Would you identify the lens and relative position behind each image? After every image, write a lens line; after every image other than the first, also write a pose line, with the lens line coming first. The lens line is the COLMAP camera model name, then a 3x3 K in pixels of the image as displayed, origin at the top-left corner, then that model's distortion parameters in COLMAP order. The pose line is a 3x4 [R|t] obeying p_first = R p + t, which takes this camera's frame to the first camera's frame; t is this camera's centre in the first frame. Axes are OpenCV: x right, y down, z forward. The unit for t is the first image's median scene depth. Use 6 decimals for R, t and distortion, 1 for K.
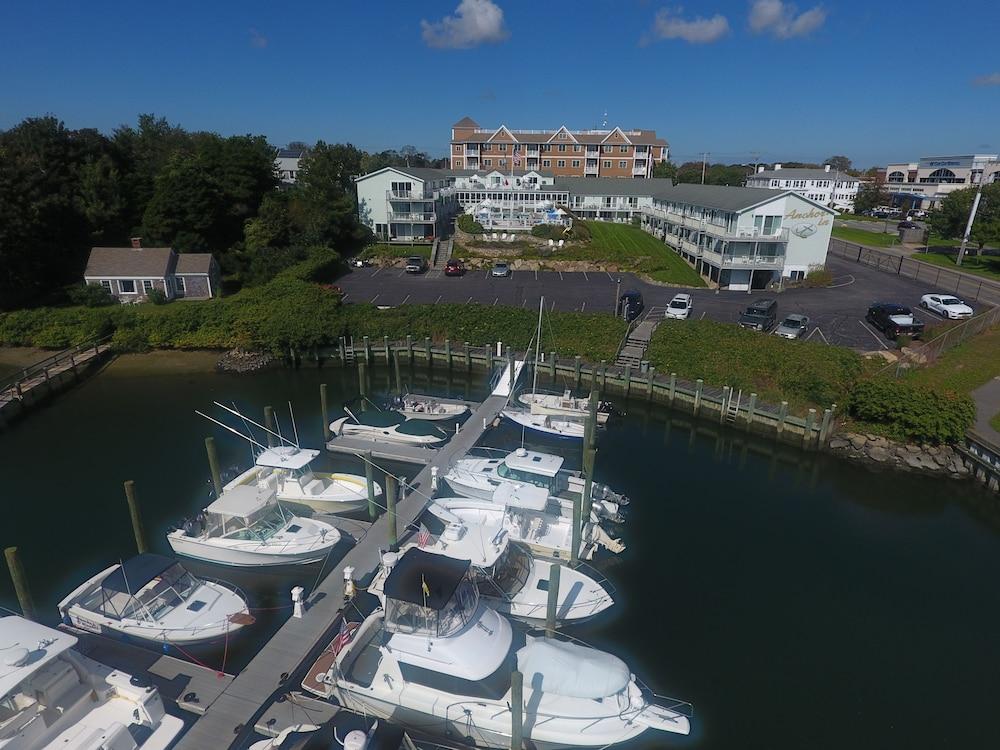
lens RADIAL K [[587.8, 0, 500.0], [0, 587.8, 375.0], [0, 0, 1]] dist [-0.001681, -0.001822]
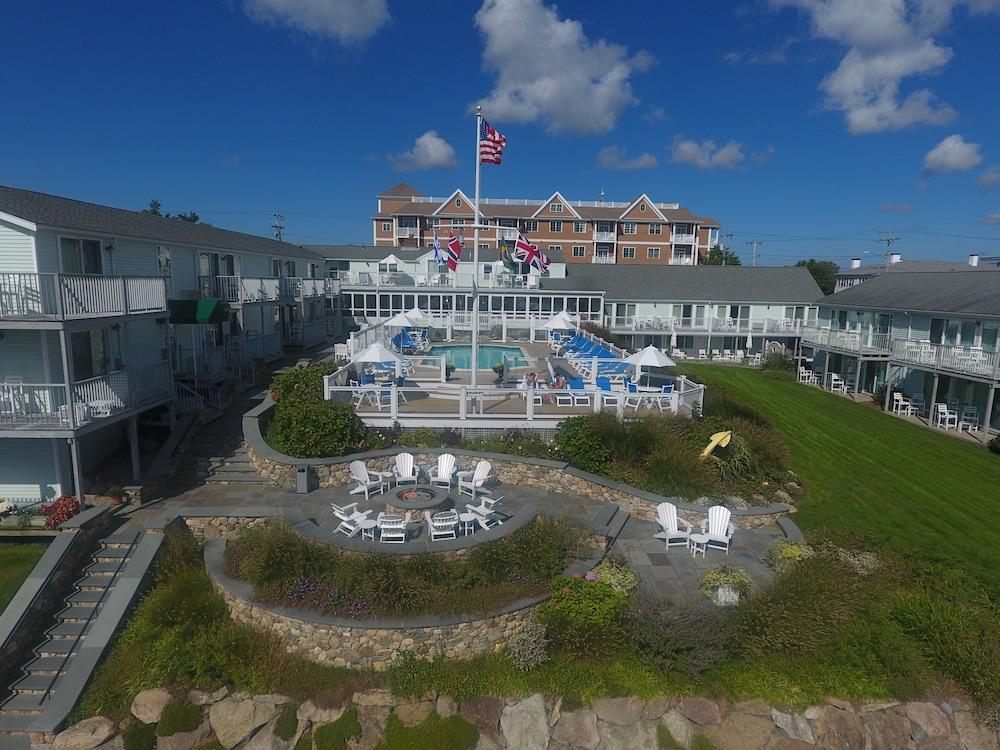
lens RADIAL K [[587.8, 0, 500.0], [0, 587.8, 375.0], [0, 0, 1]] dist [-0.001681, -0.001822]
pose [[0.997927, -0.004487, 0.064195, 0.010529], [0.015452, 0.985087, -0.171360, -0.173963], [-0.062469, 0.171997, 0.983115, 0.573534]]
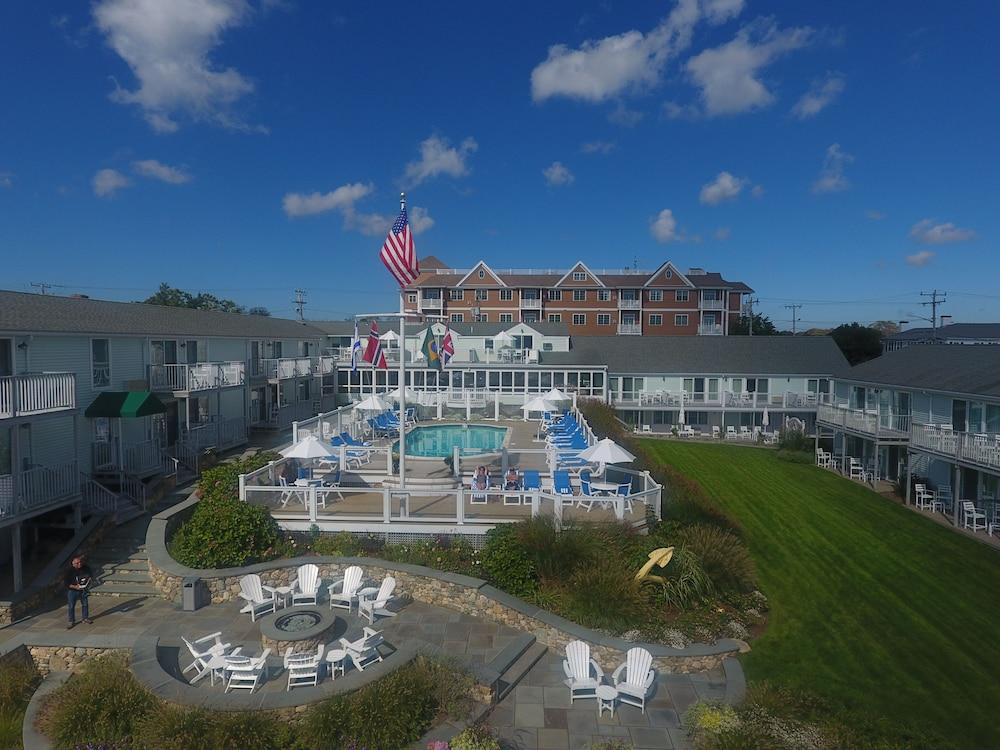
lens RADIAL K [[587.8, 0, 500.0], [0, 587.8, 375.0], [0, 0, 1]] dist [-0.001681, -0.001822]
pose [[0.999745, -0.005494, -0.021885, 0.049080], [-0.000749, 0.961289, -0.275541, -0.187182], [0.022552, 0.275487, 0.961040, 0.586336]]
